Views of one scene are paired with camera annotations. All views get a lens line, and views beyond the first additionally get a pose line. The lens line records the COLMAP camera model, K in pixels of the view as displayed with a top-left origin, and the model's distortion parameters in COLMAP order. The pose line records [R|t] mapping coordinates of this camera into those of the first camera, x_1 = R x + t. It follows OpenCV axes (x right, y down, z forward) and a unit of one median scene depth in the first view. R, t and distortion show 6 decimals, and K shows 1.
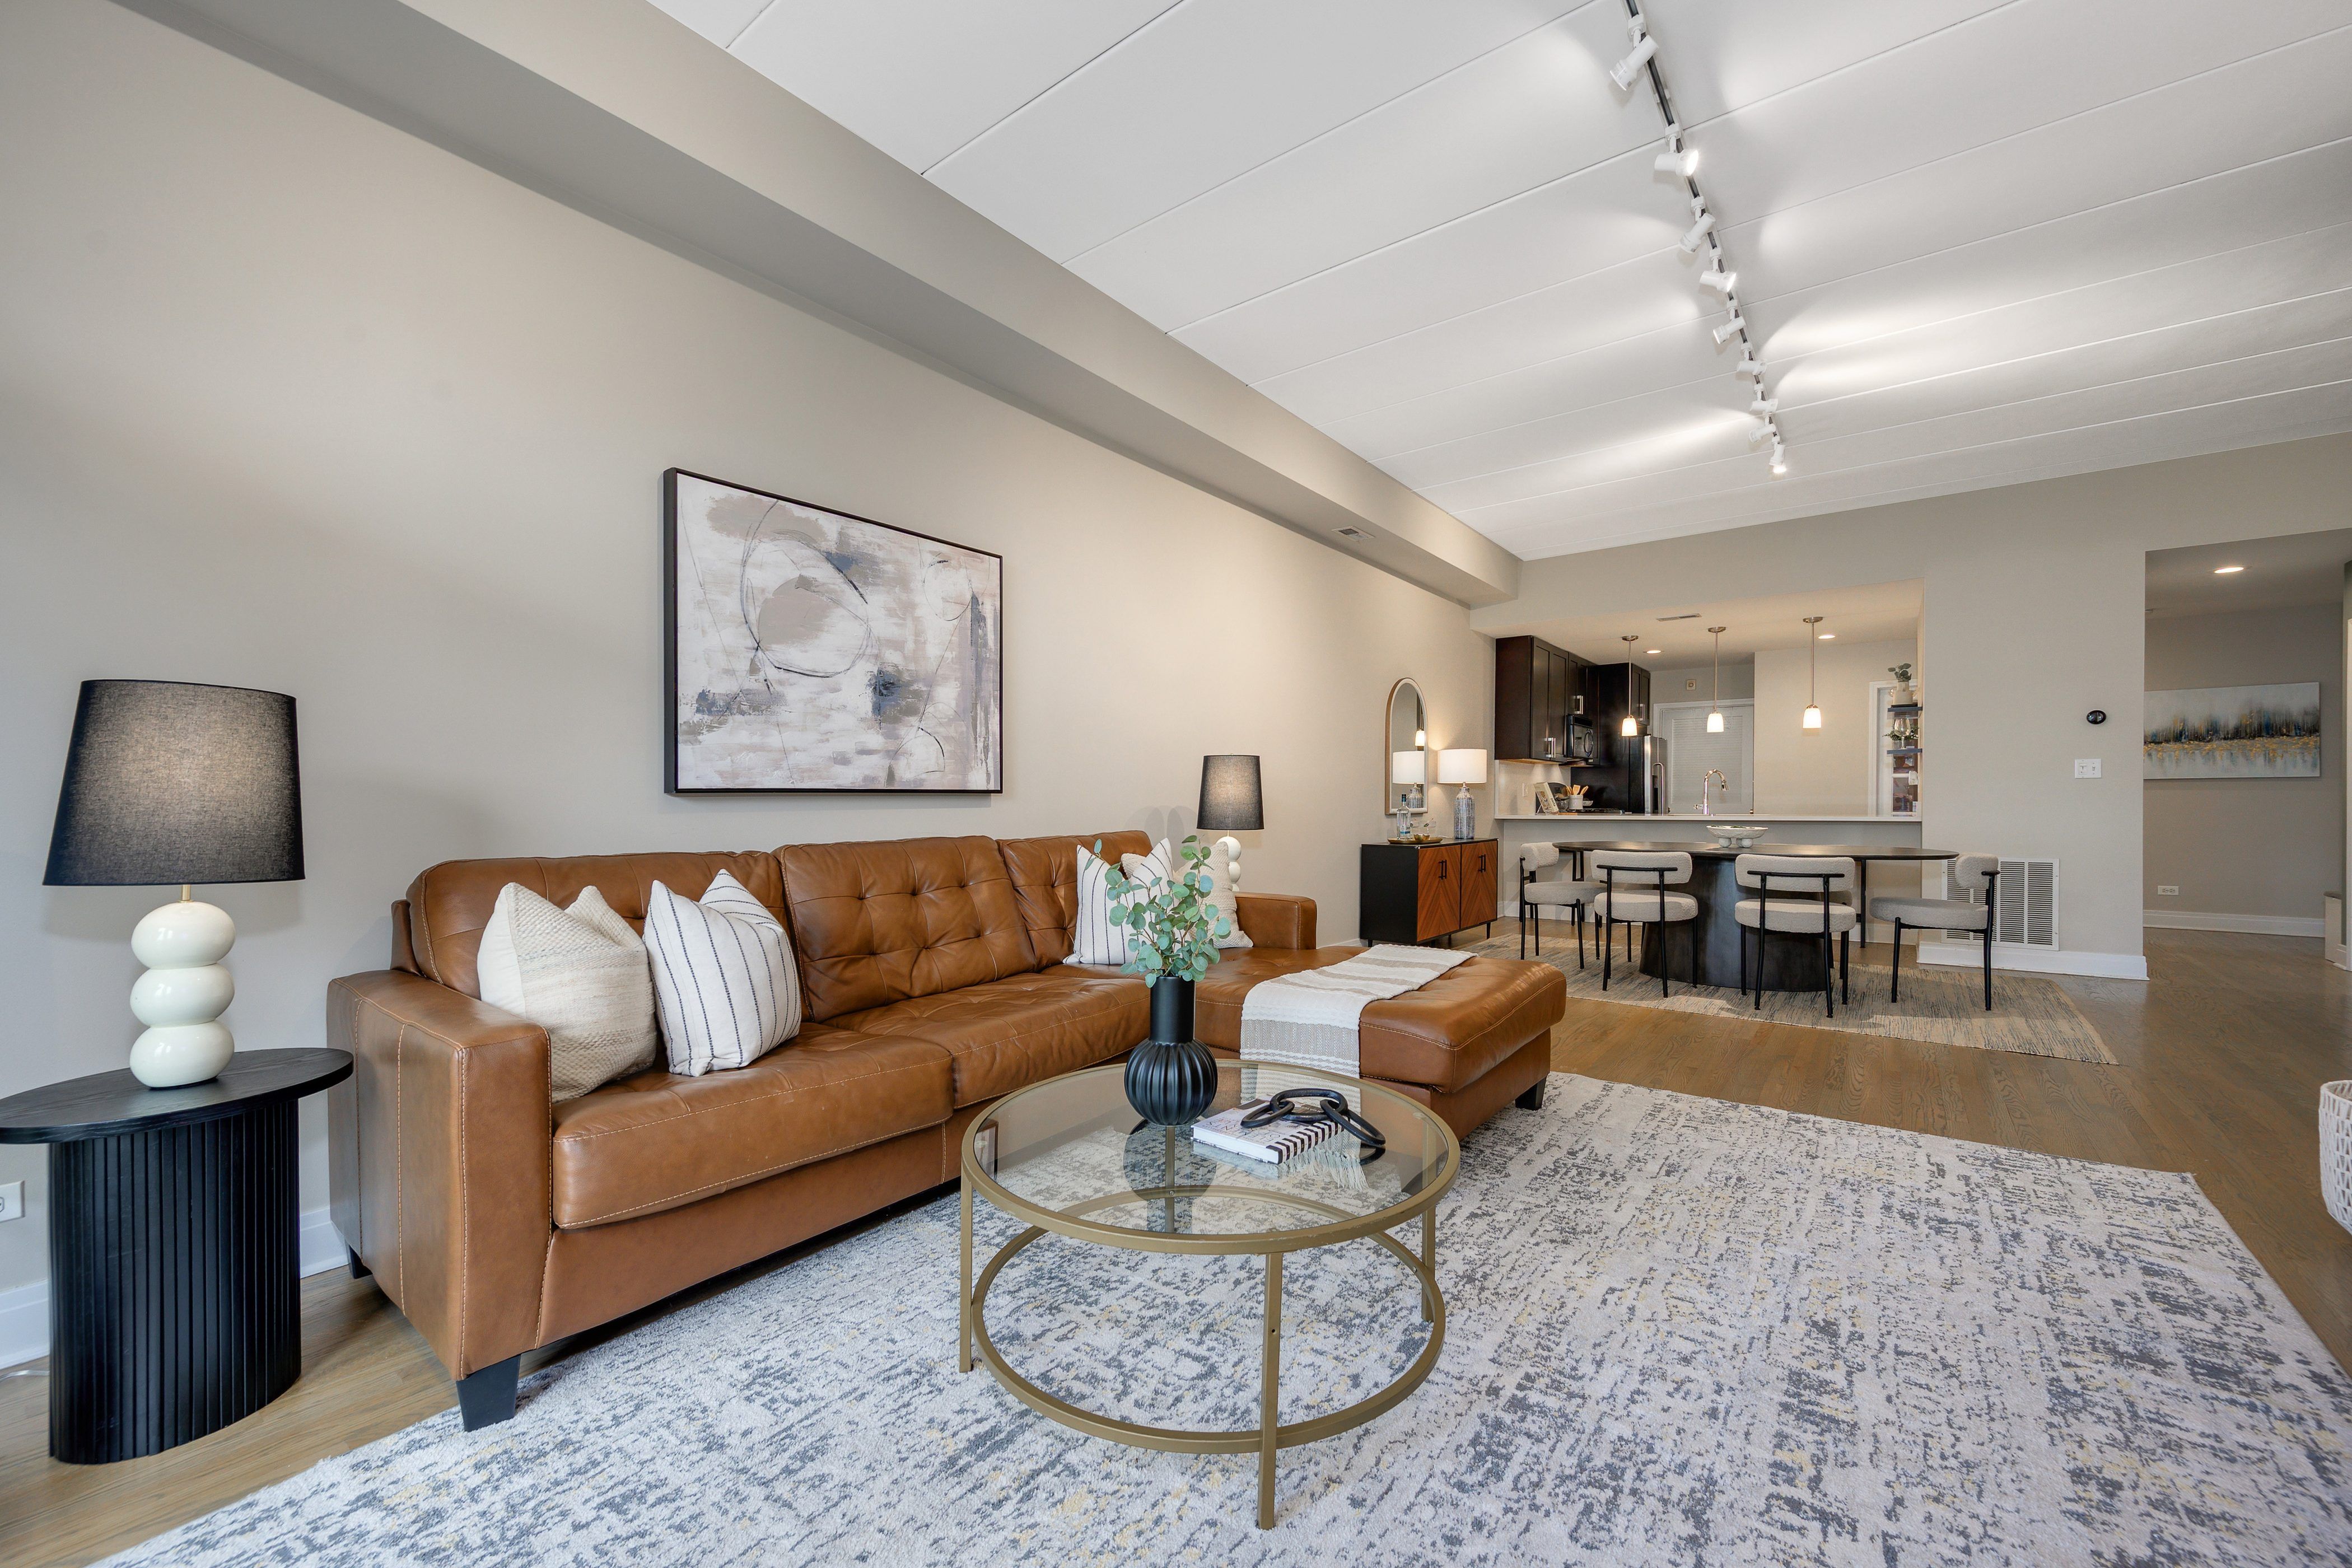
lens RADIAL K [[929.3, 0, 1188.5], [0, 929.3, 825.9], [0, 0, 1]] dist [-0.001655, 0.001747]
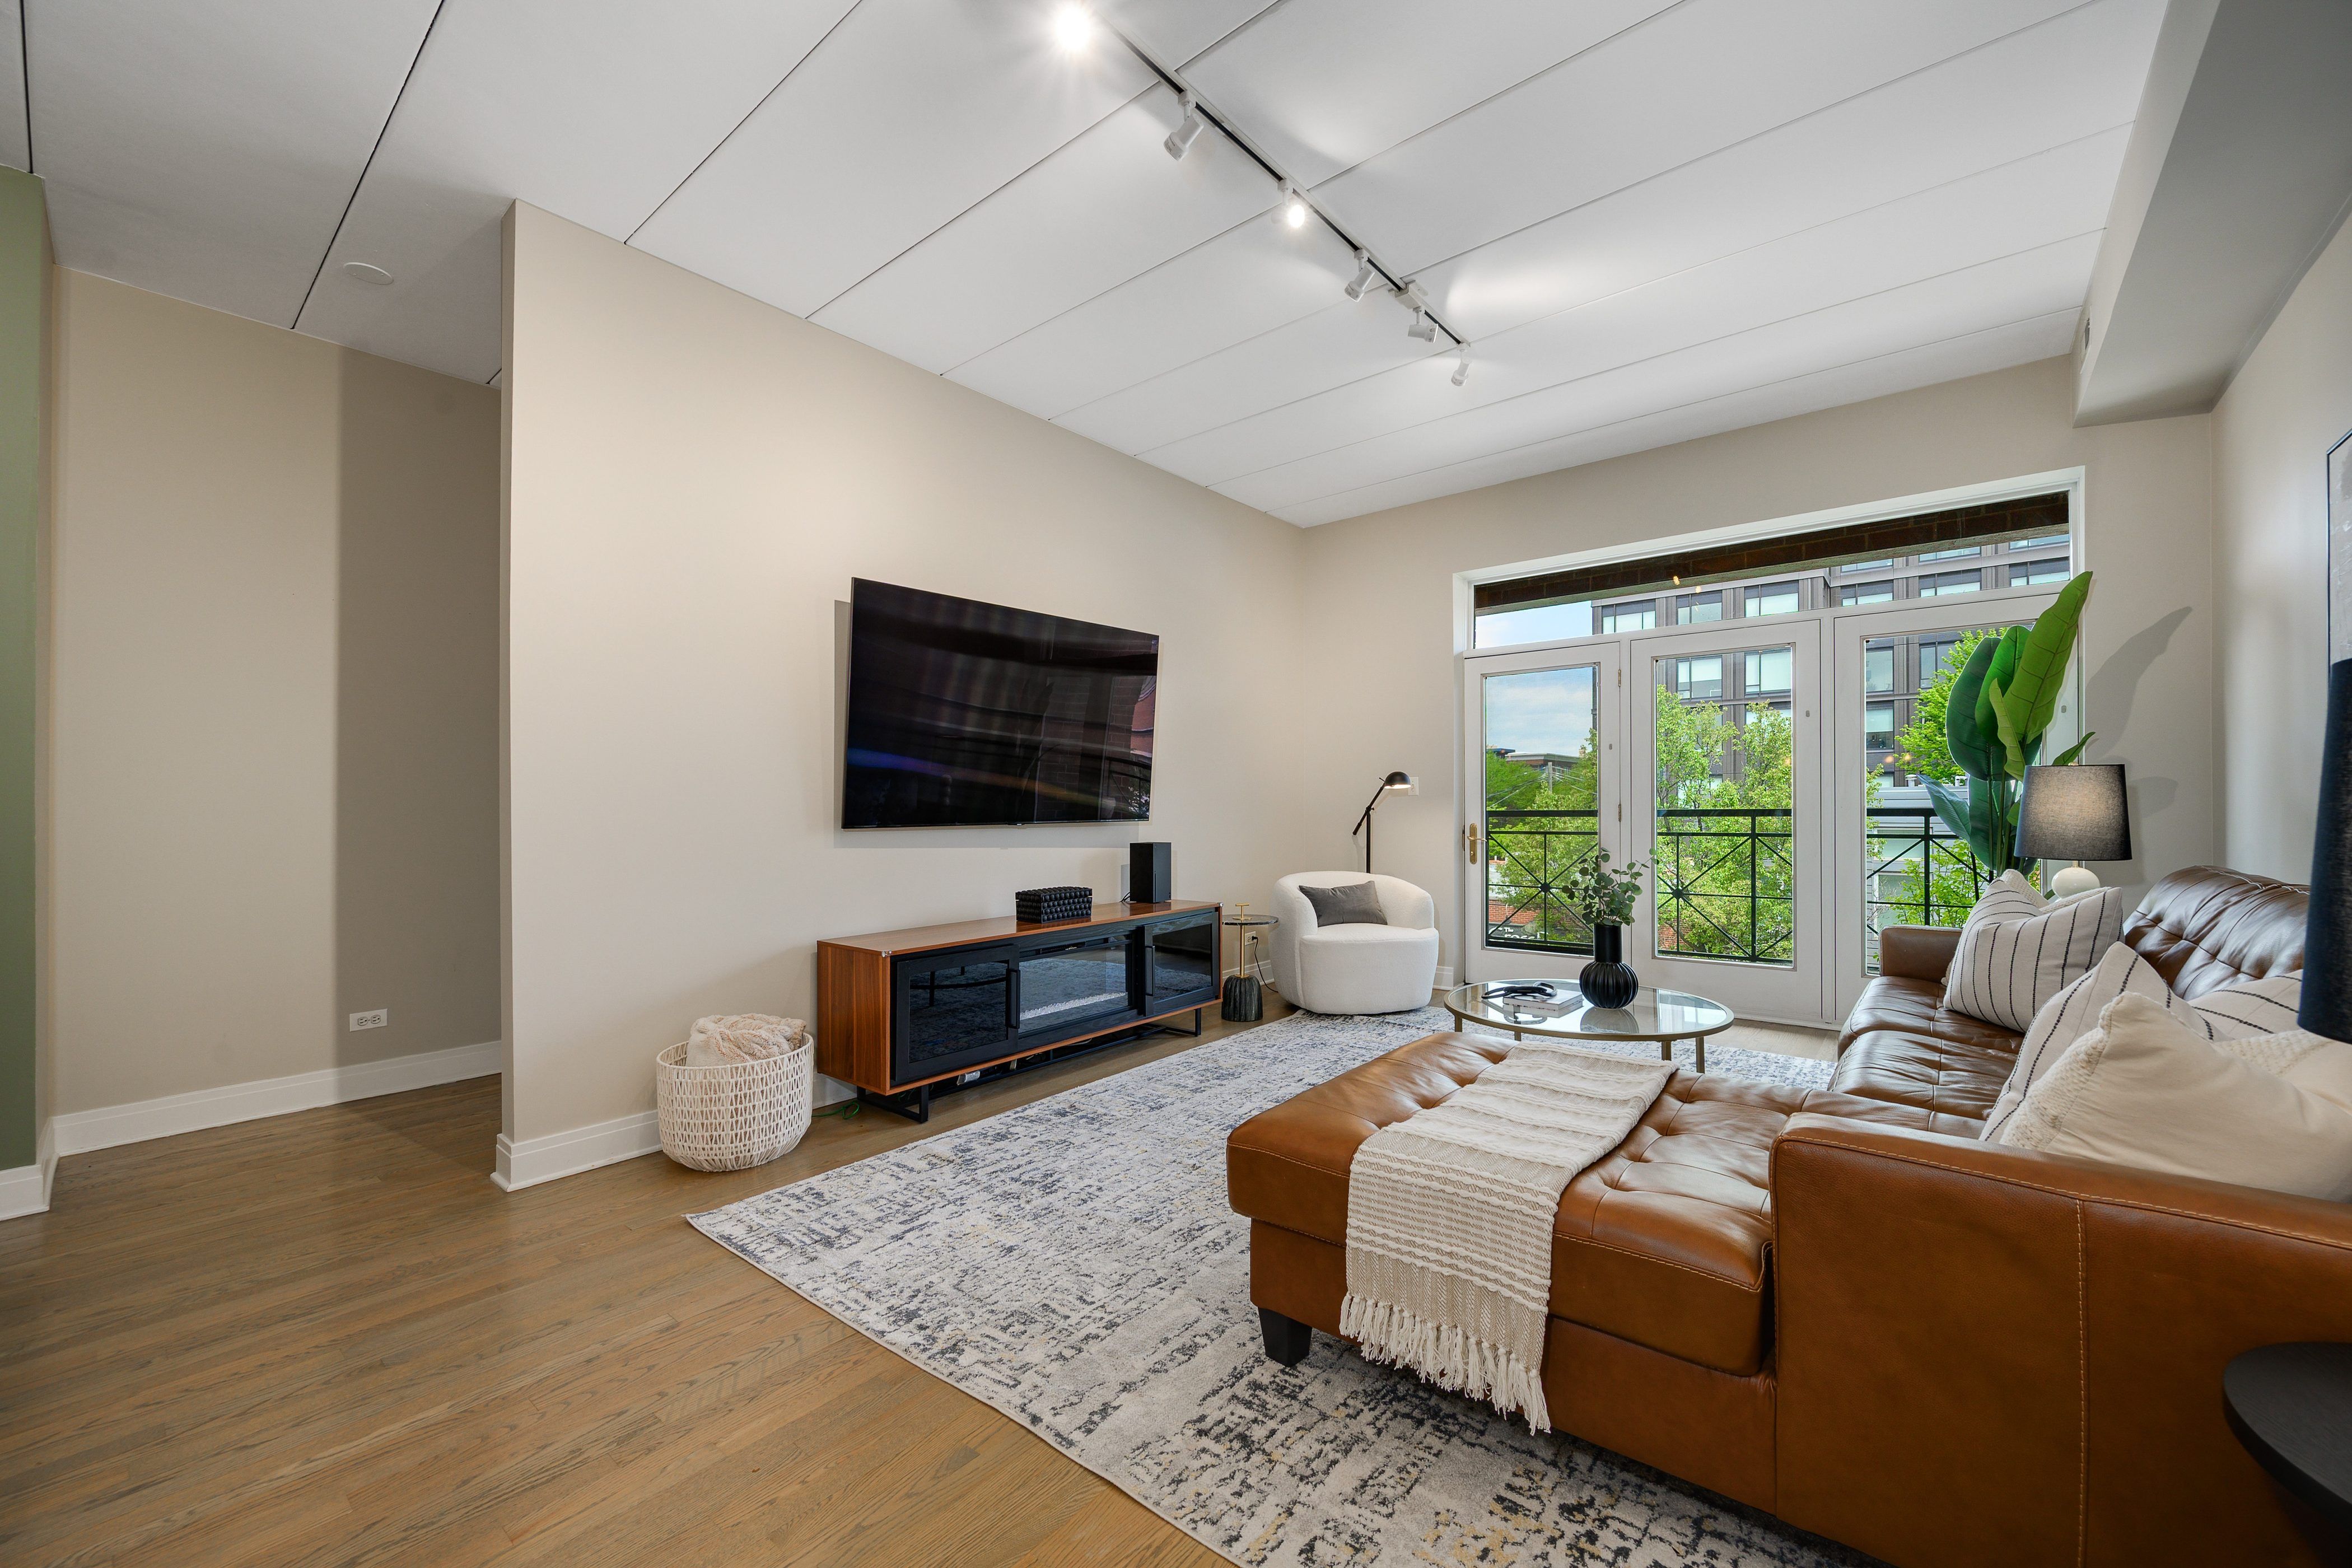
lens RADIAL K [[929.3, 0, 1176.5], [0, 929.3, 802.5], [0, 0, 1]] dist [-0.001655, 0.001747]
pose [[-0.998876, 0.011421, 0.045995, 0.443420], [0.012542, 0.999629, 0.024163, -0.076318], [-0.045702, 0.024713, -0.998649, 1.741174]]
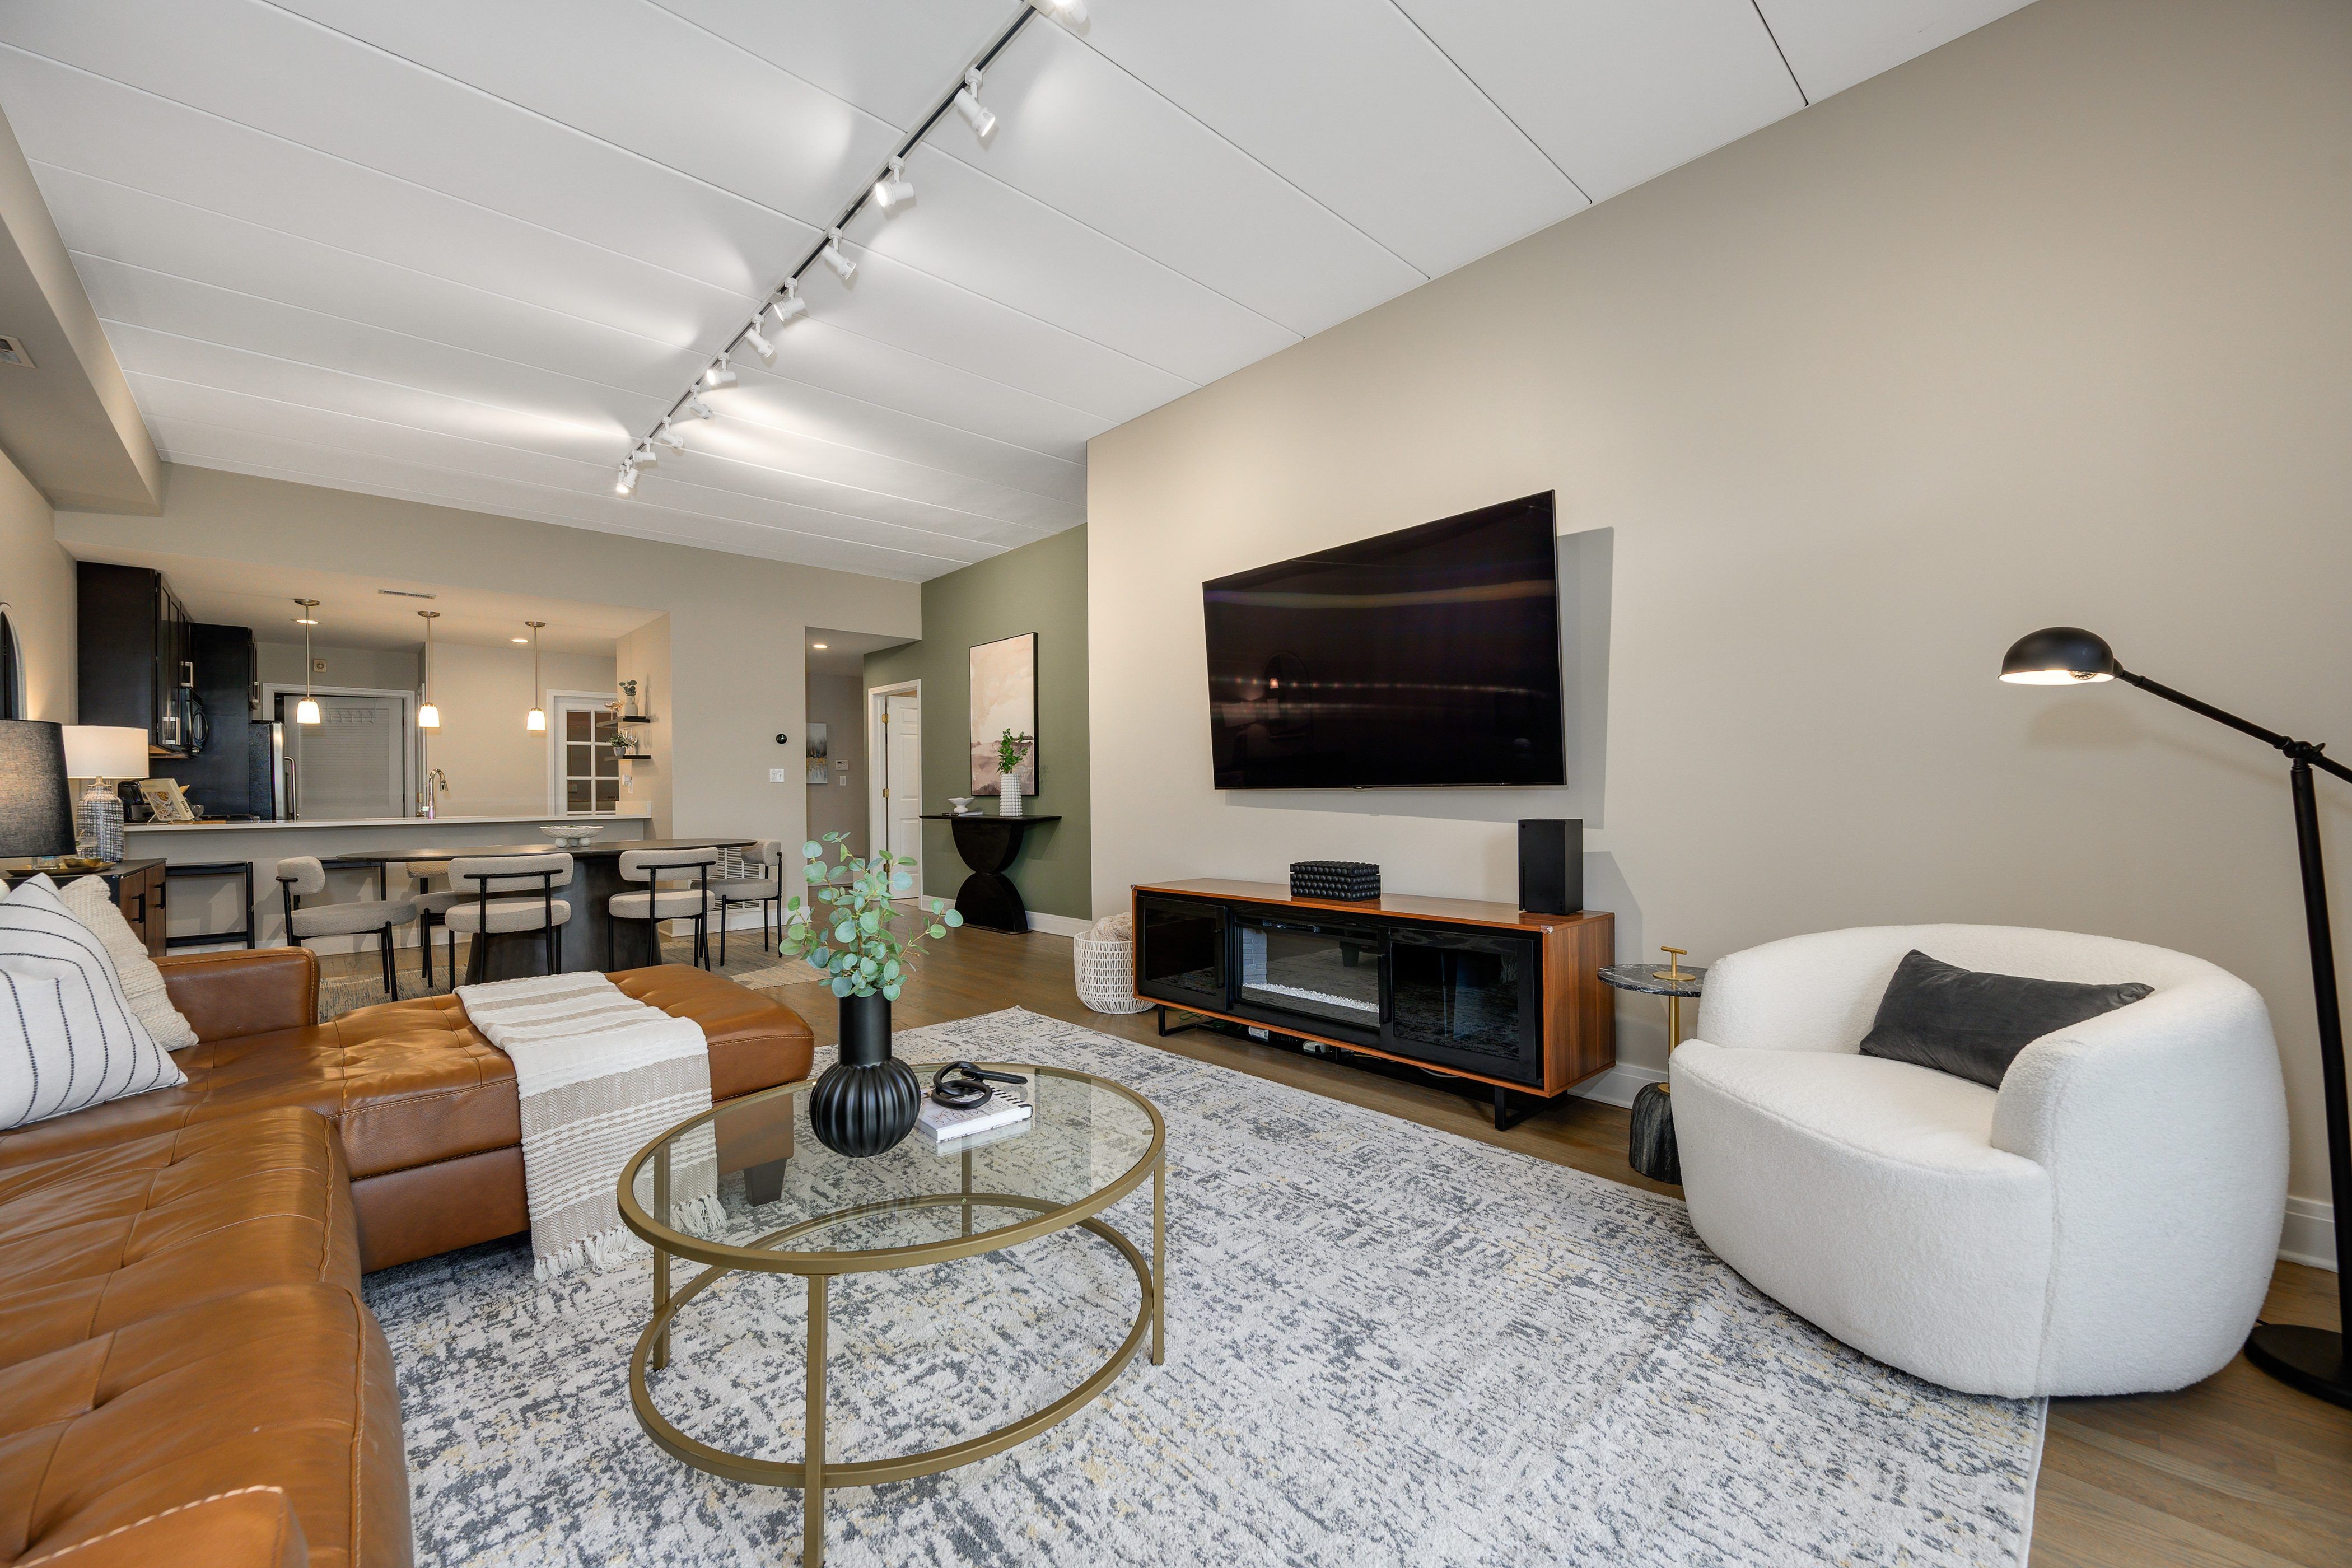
lens RADIAL K [[929.3, 0, 1178.2], [0, 929.3, 797.4], [0, 0, 1]] dist [-0.001655, 0.001747]
pose [[0.176971, -0.006113, 0.984197, -0.530175], [0.038591, 0.999255, -0.000733, -0.005282], [-0.983459, 0.038111, 0.177075, 0.332797]]
